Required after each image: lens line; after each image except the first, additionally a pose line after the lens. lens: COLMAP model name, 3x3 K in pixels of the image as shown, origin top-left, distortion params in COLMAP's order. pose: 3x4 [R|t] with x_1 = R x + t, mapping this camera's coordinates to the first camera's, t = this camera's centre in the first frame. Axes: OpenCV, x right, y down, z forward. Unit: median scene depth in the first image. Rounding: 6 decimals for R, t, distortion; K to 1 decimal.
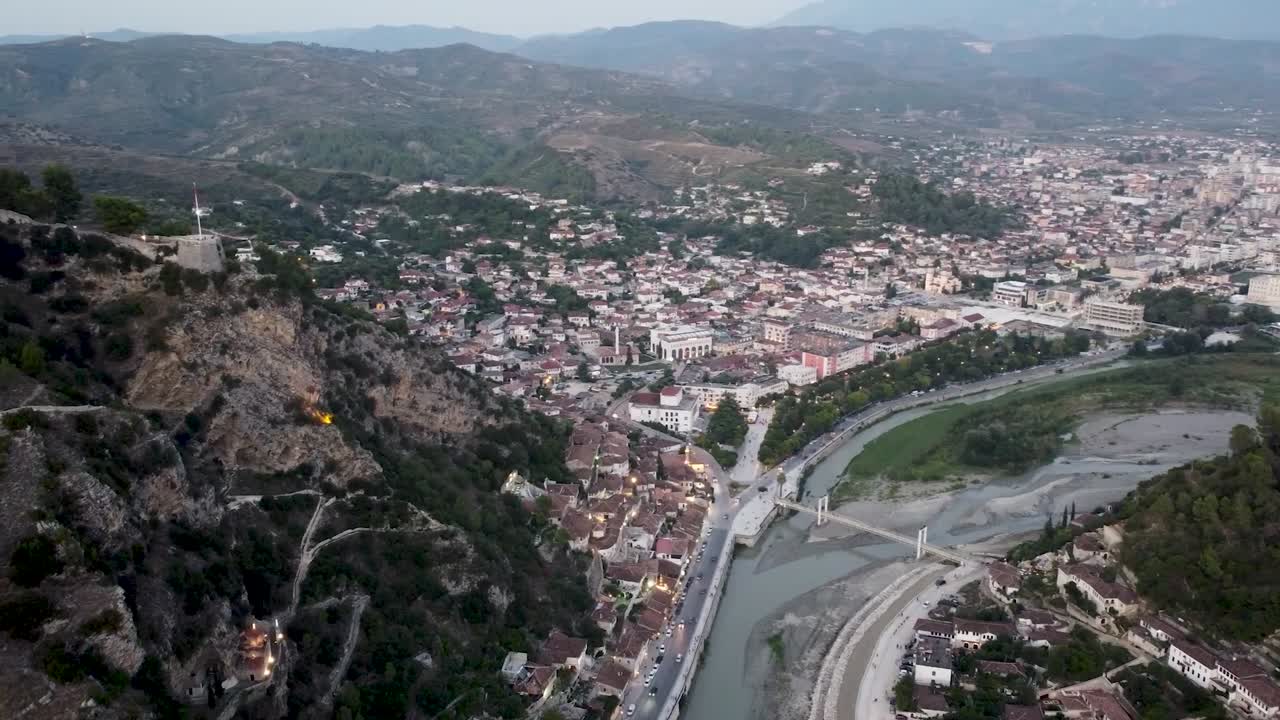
lens RADIAL K [[1007.7, 0, 640.4], [0, 1007.7, 354.1], [0, 0, 1]] dist [-0.006732, 0.007167]
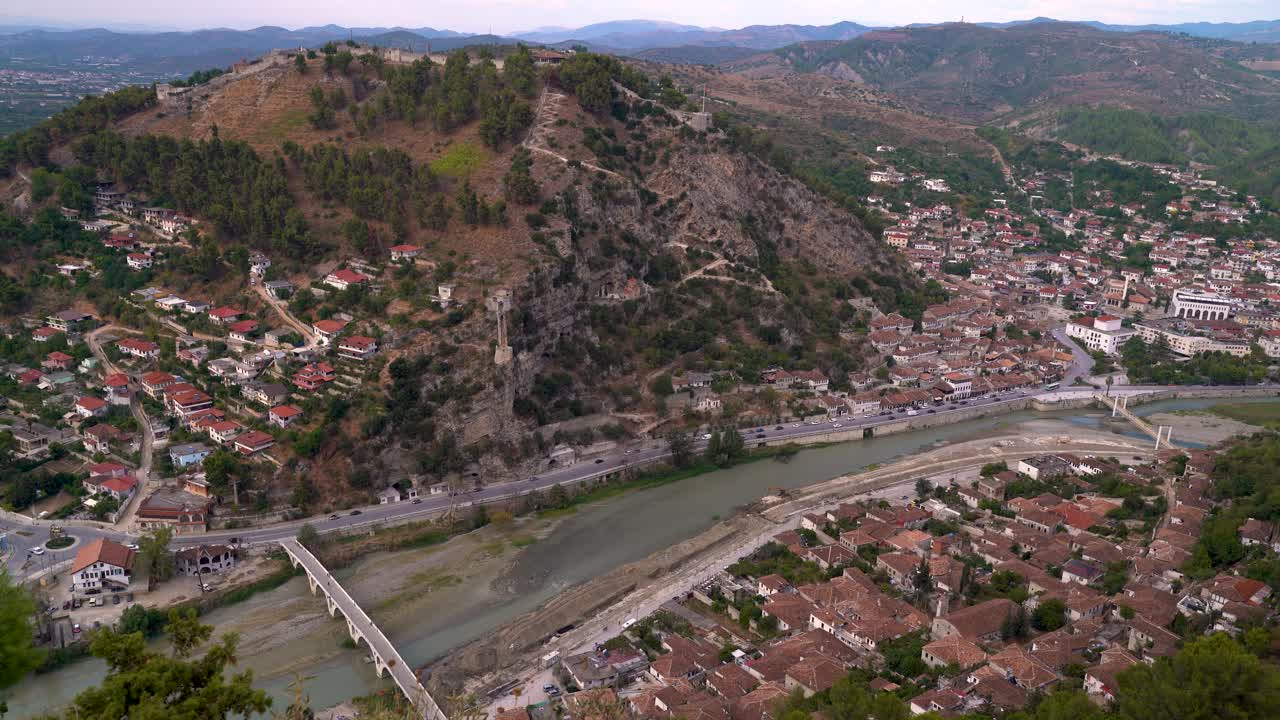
lens RADIAL K [[1007.7, 0, 640.7], [0, 1007.7, 362.6], [0, 0, 1]] dist [-0.006732, 0.007167]
pose [[0.676941, 0.247222, -0.693276, 0.917917], [-0.235277, 0.965167, 0.114445, 0.148892], [0.697420, 0.085639, 0.711527, -0.411915]]
